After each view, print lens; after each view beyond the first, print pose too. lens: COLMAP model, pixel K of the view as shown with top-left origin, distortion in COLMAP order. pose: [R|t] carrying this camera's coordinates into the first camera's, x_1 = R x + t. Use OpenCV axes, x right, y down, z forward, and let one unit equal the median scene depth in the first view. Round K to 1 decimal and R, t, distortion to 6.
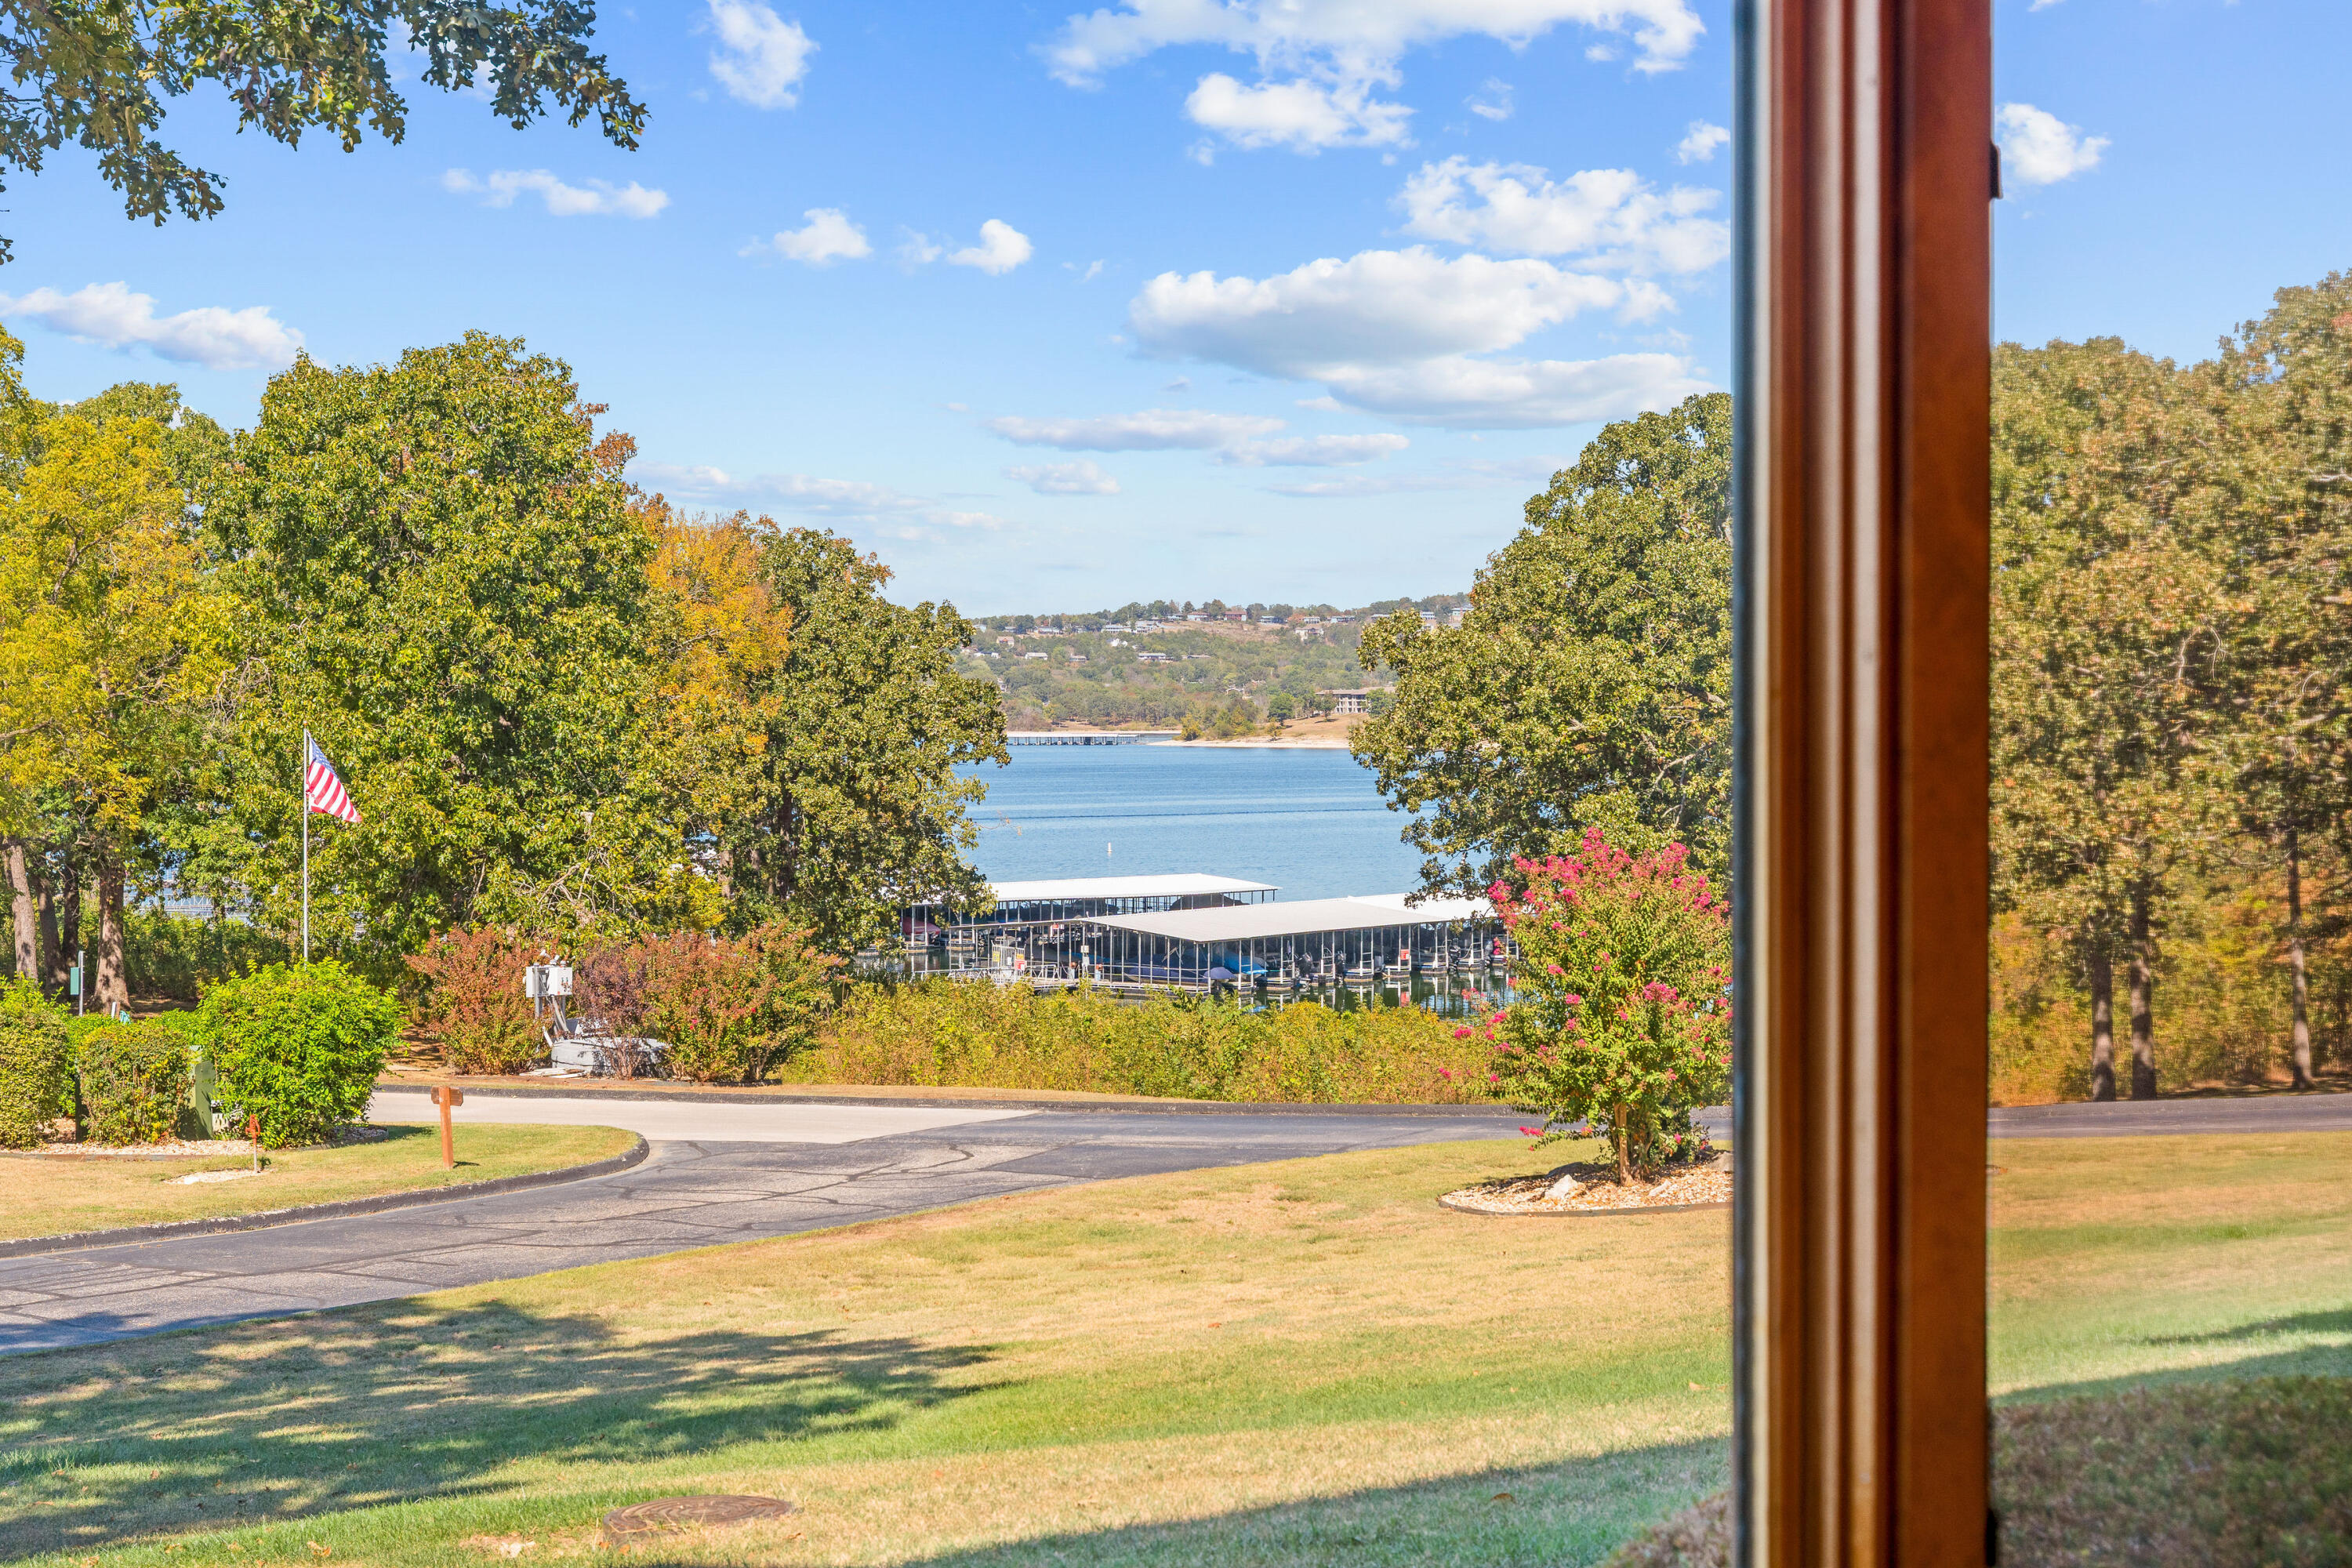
lens RADIAL K [[3832.6, 0, 1227.7], [0, 3832.6, 763.4], [0, 0, 1]] dist [0.051637, 0.000000]
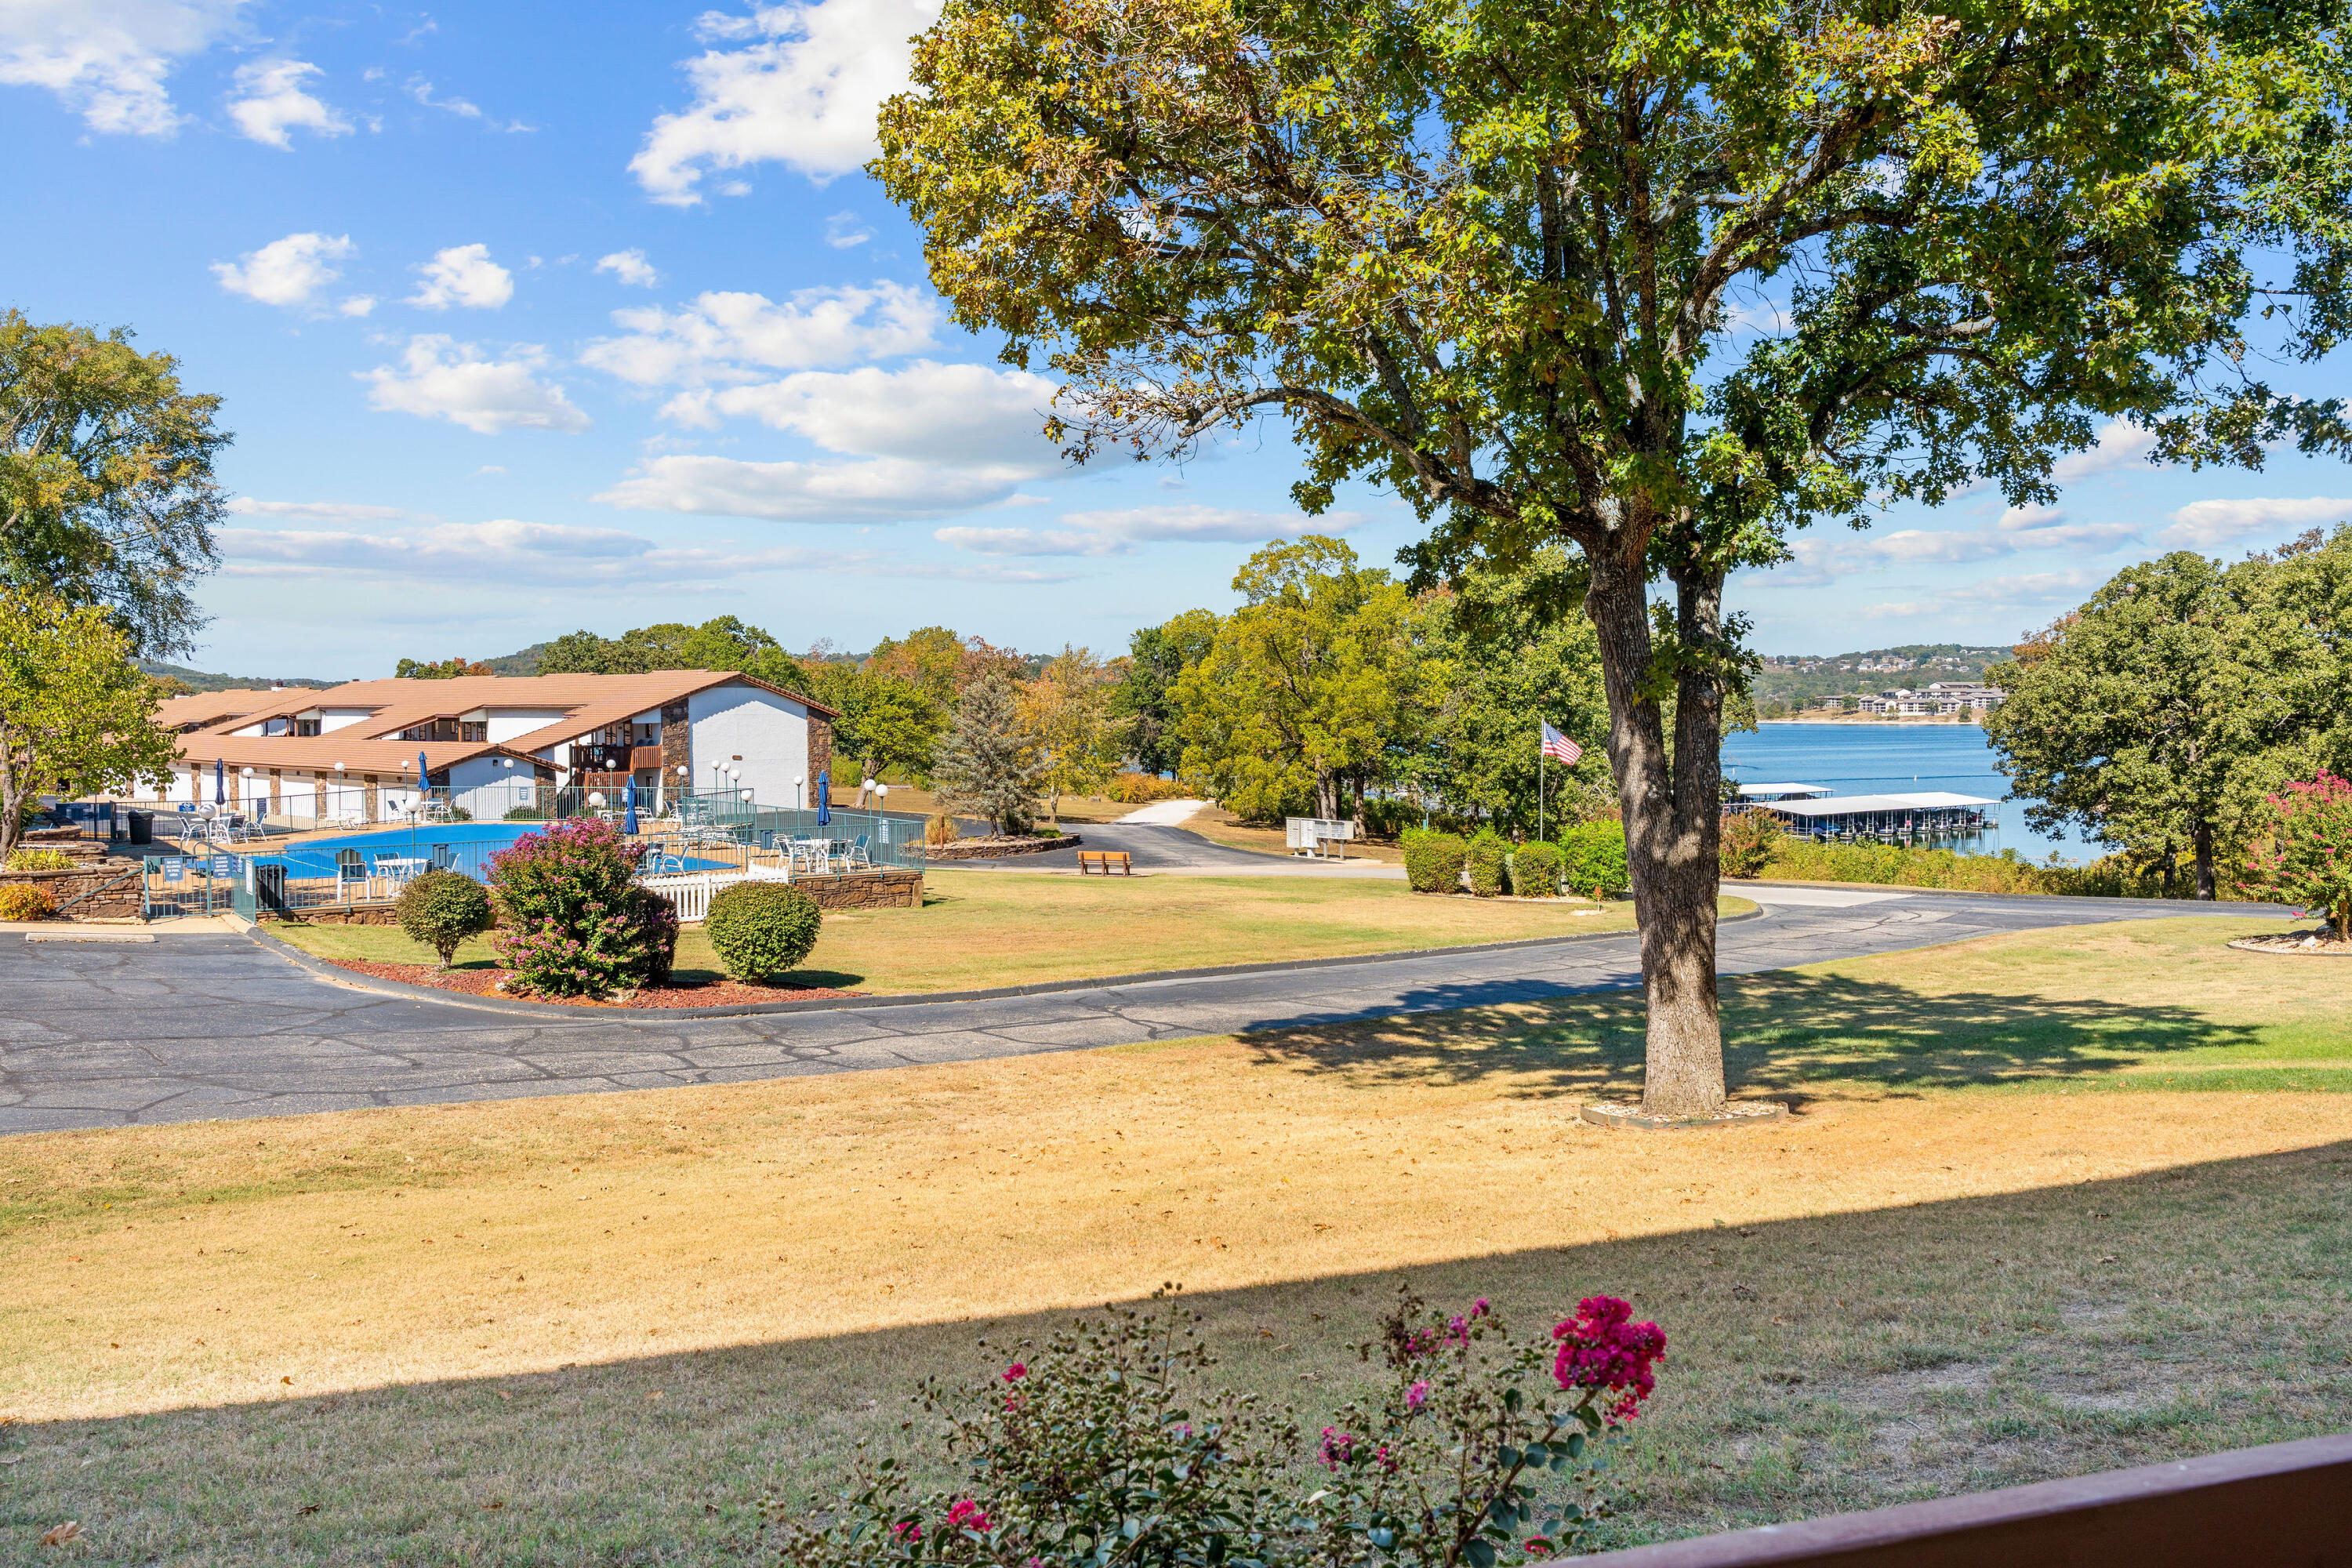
lens RADIAL K [[1707.1, 0, 1161.2], [0, 1707.1, 792.8], [0, 0, 1]] dist [0.010150, -0.007061]
pose [[0.950844, 0.012681, -0.309411, -0.107803], [-0.001251, 0.999310, 0.037112, -0.001677], [0.309668, -0.034901, 0.950204, -0.034148]]
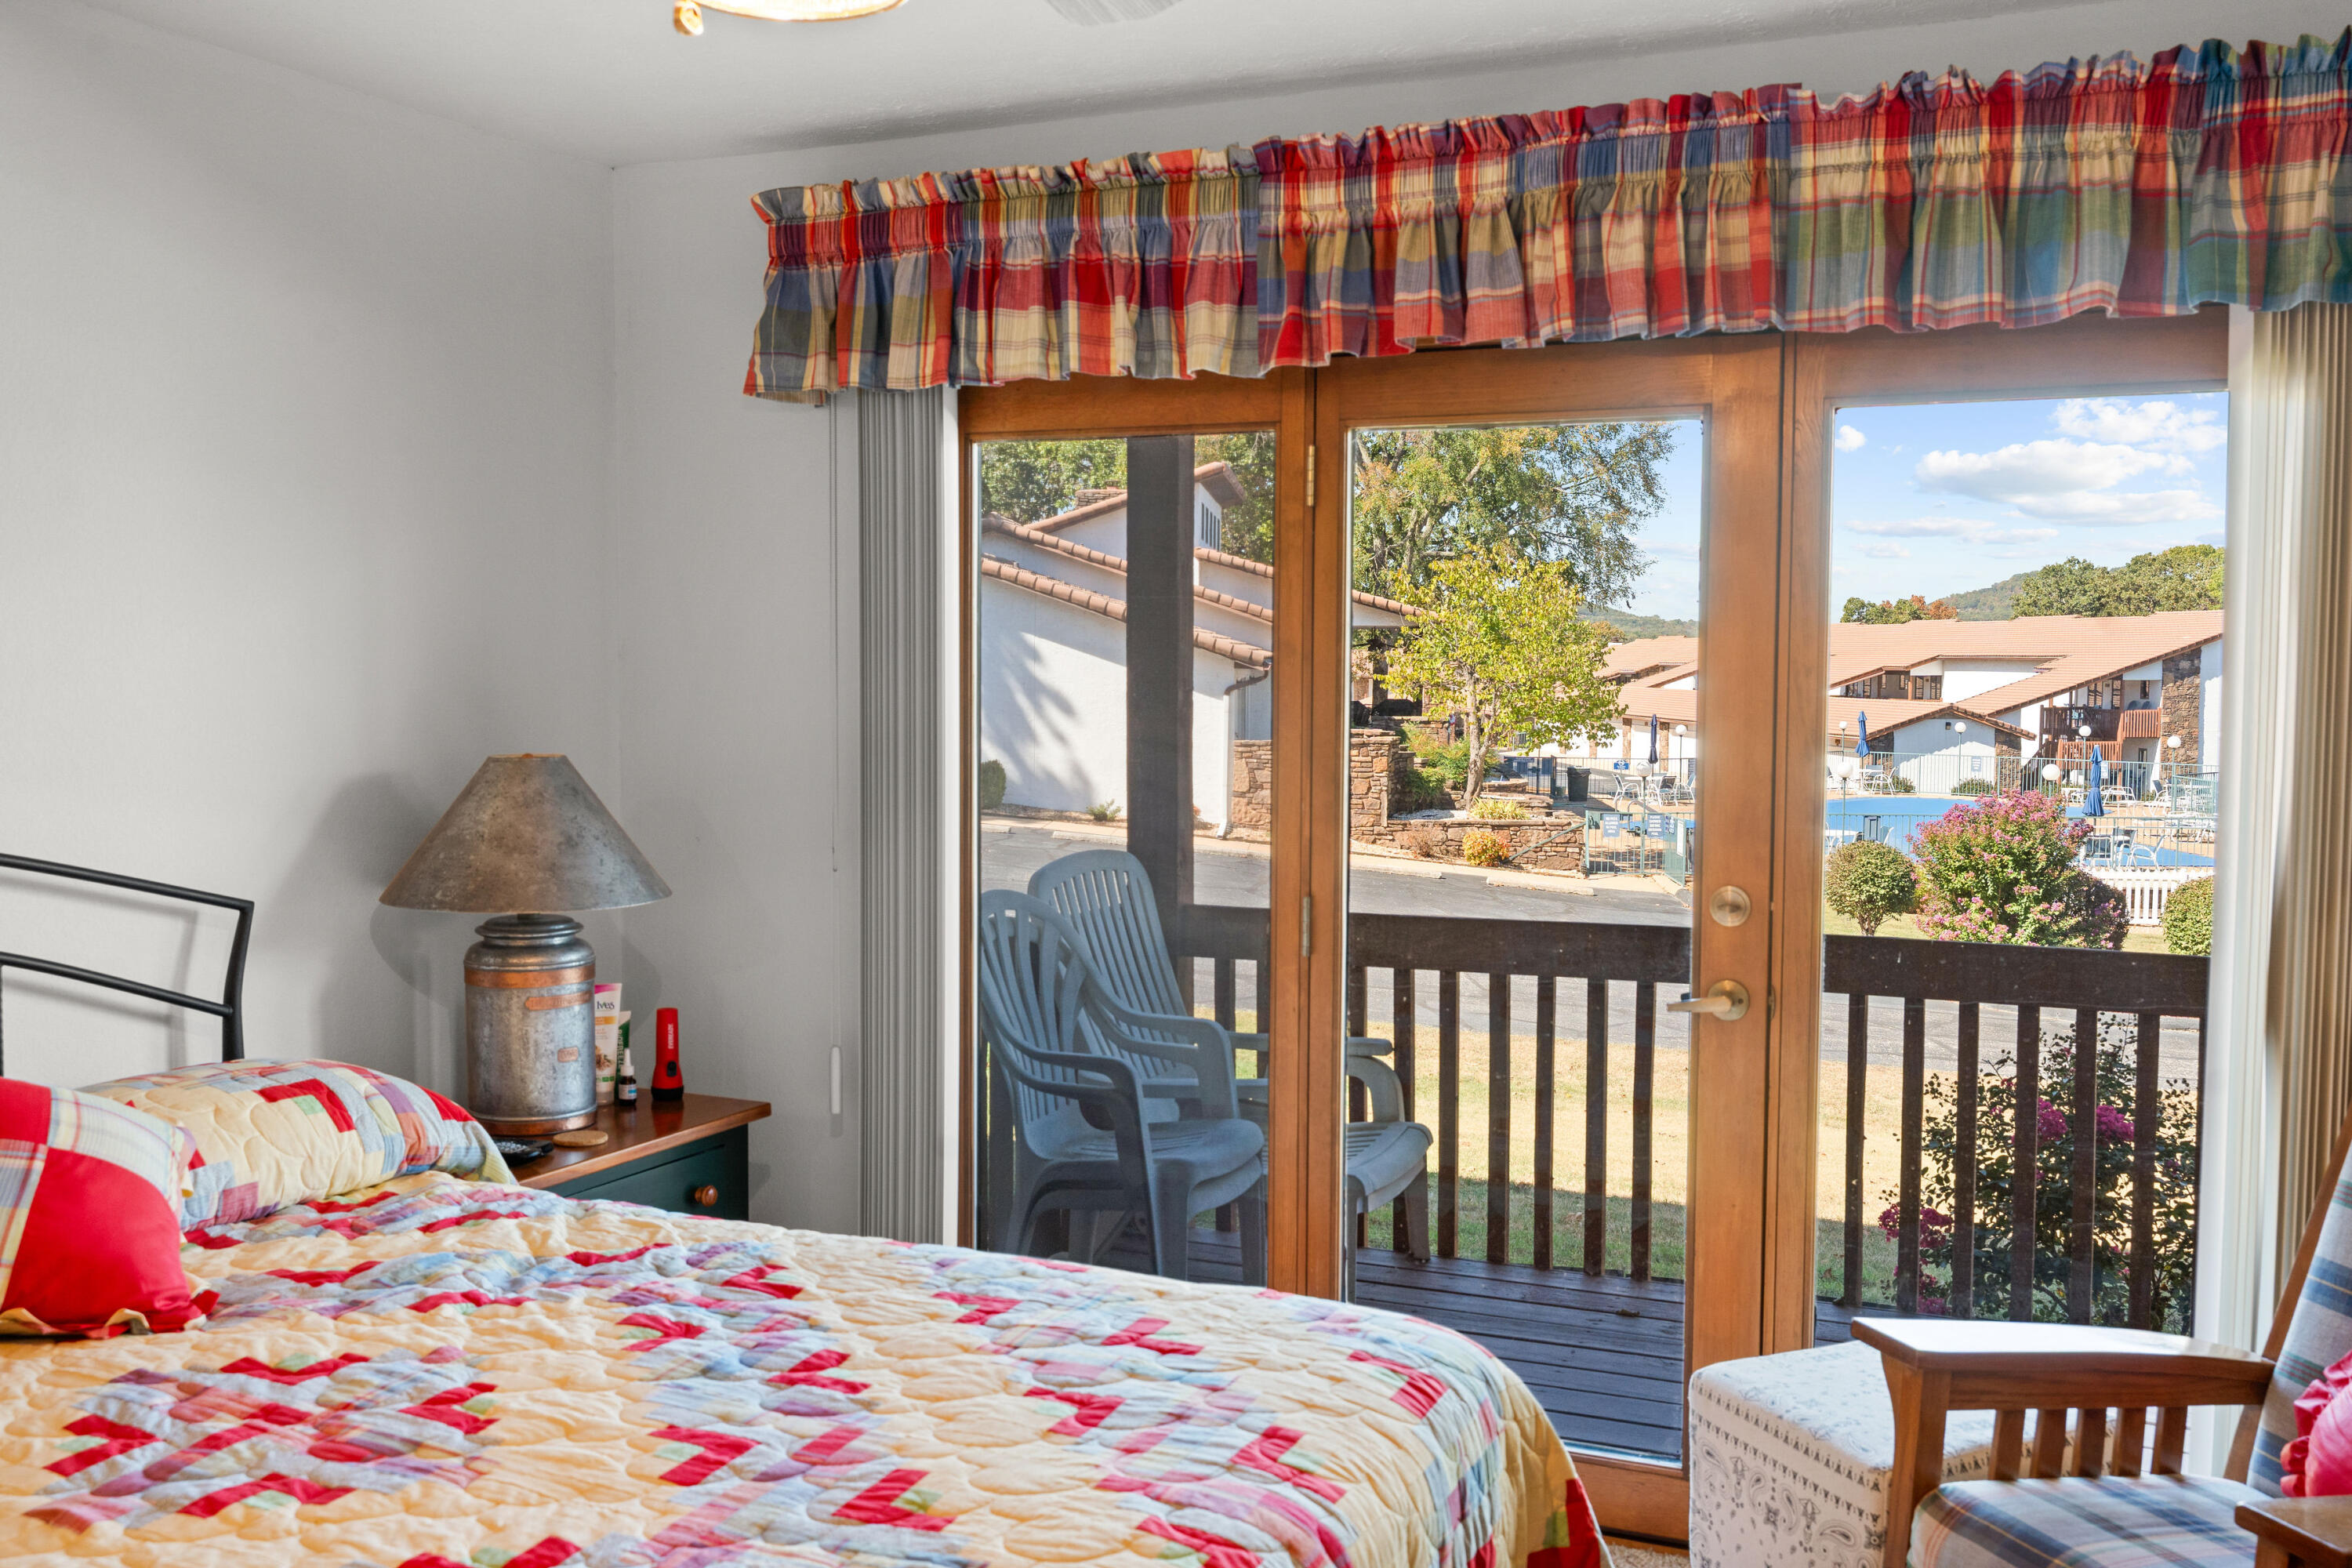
lens RADIAL K [[2170.5, 0, 1169.0], [0, 2170.5, 780.0], [0, 0, 1]] dist [0.008903, 0.000000]
pose [[0.510609, 0.050496, -0.858329, -0.065341], [-0.014258, 0.998634, 0.050269, -0.003404], [0.859695, -0.013430, 0.510631, -0.077623]]
